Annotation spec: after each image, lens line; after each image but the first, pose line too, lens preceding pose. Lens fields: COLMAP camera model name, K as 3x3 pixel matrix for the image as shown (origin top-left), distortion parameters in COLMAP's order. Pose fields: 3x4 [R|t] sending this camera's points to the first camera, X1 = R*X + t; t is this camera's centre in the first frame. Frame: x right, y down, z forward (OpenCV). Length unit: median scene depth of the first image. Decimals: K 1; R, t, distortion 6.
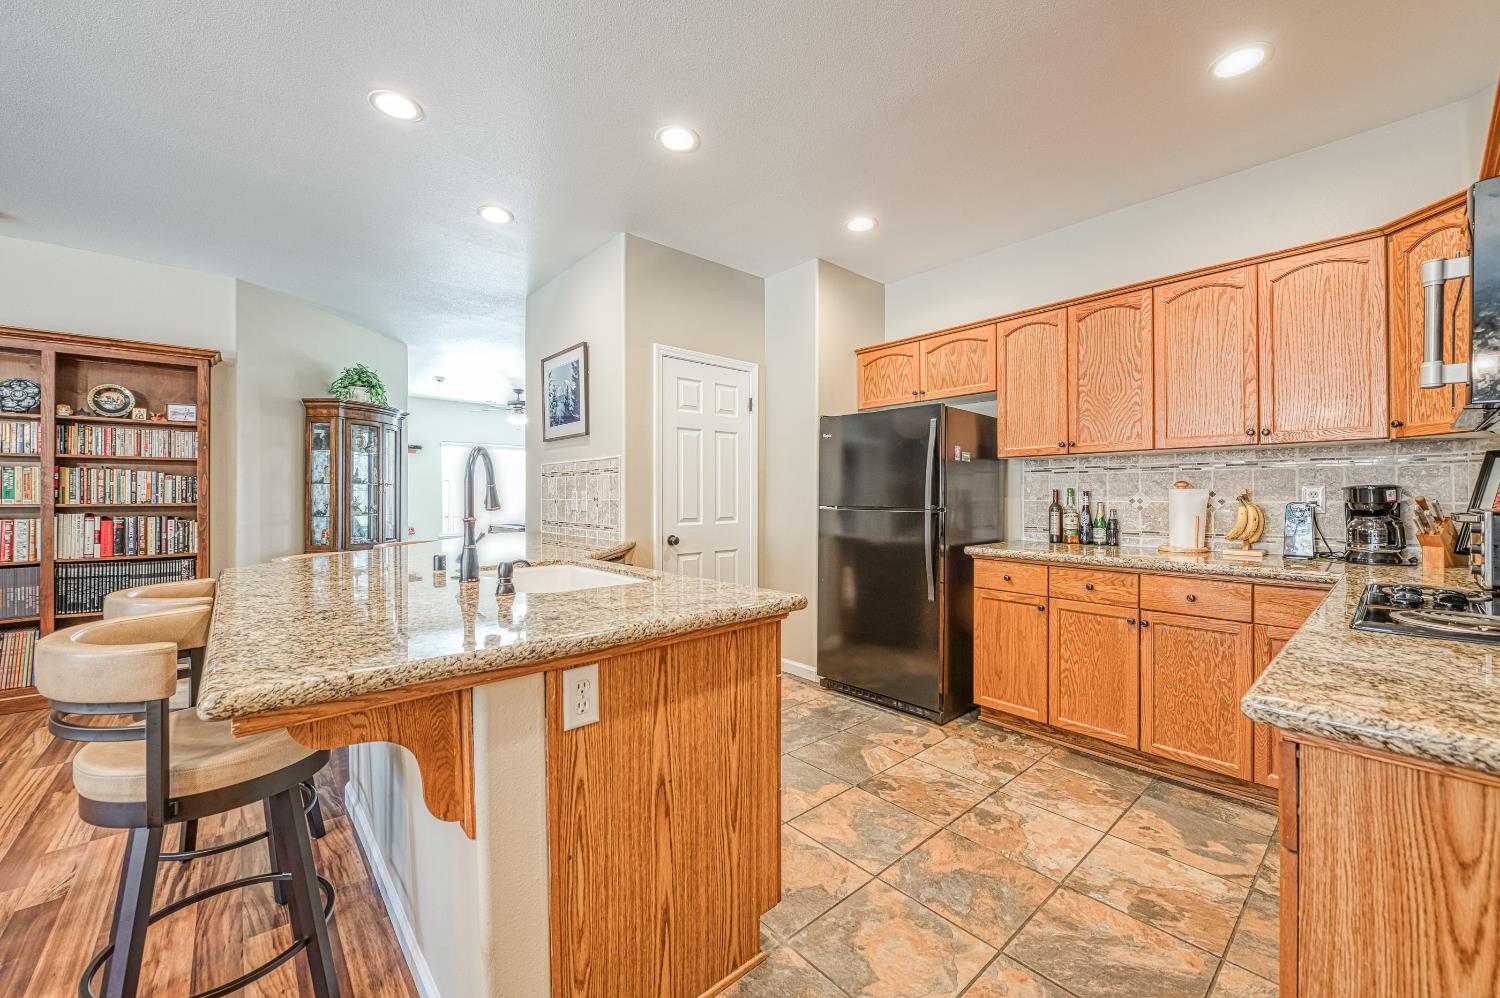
lens RADIAL K [[608.8, 0, 749.1], [0, 608.8, 494.0], [0, 0, 1]] dist [-0.002922, -0.005540]
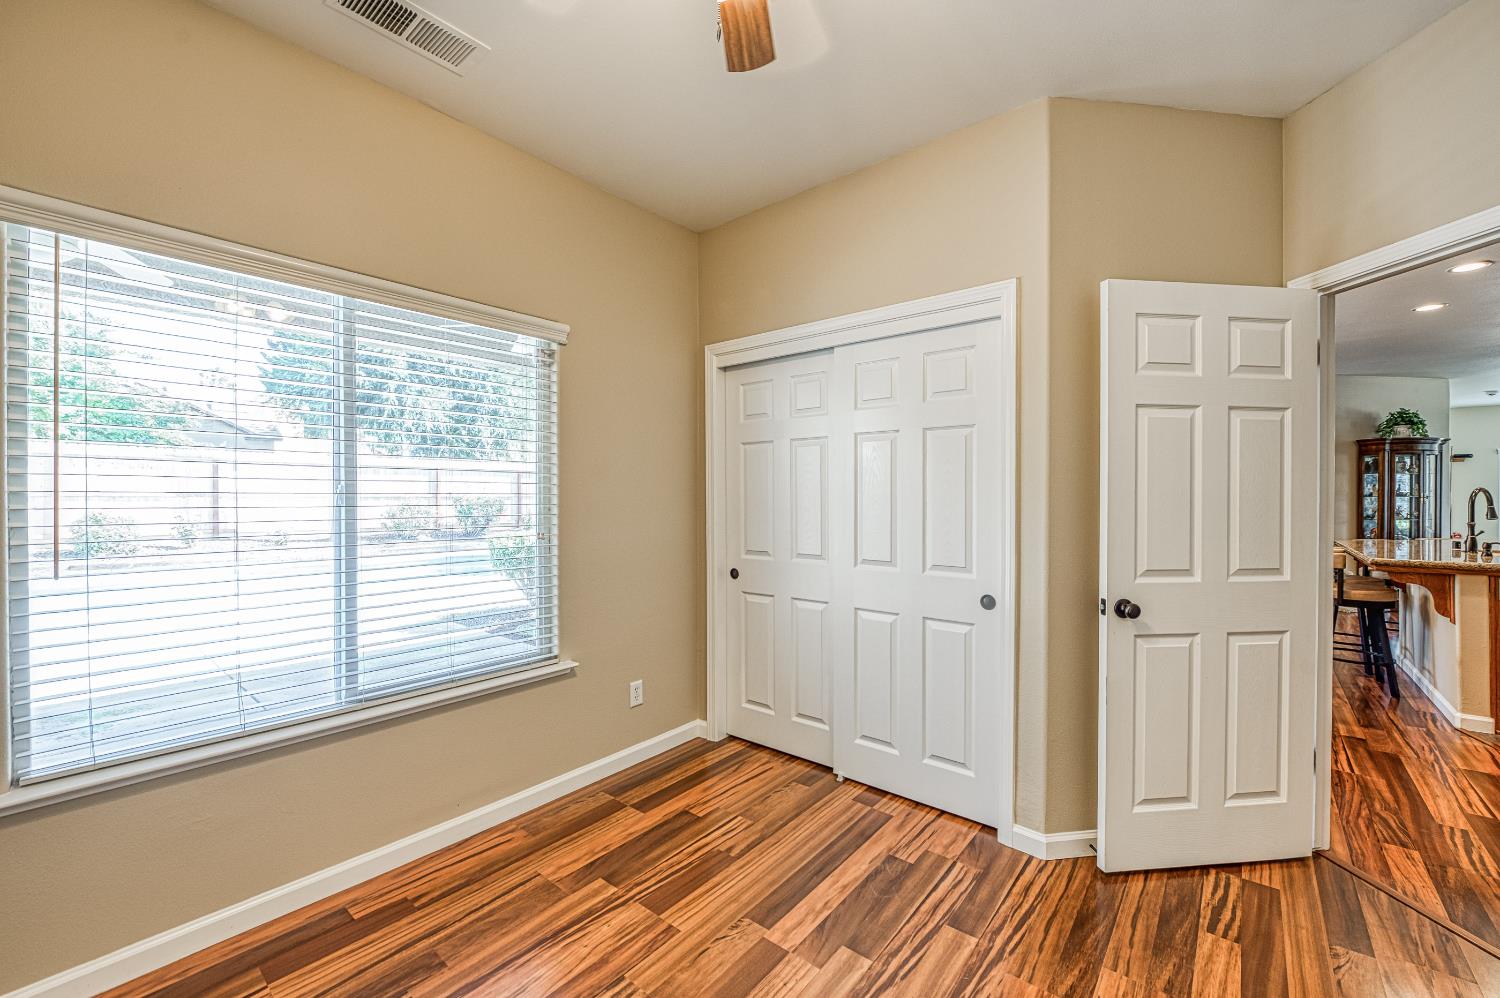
lens RADIAL K [[608.8, 0, 749.1], [0, 608.8, 494.0], [0, 0, 1]] dist [-0.002922, -0.005540]
pose [[0.181986, 0.003892, -0.983293, 0.443111], [-0.004253, 0.999986, 0.003171, -0.021654], [0.983292, 0.003605, 0.182000, -0.724188]]
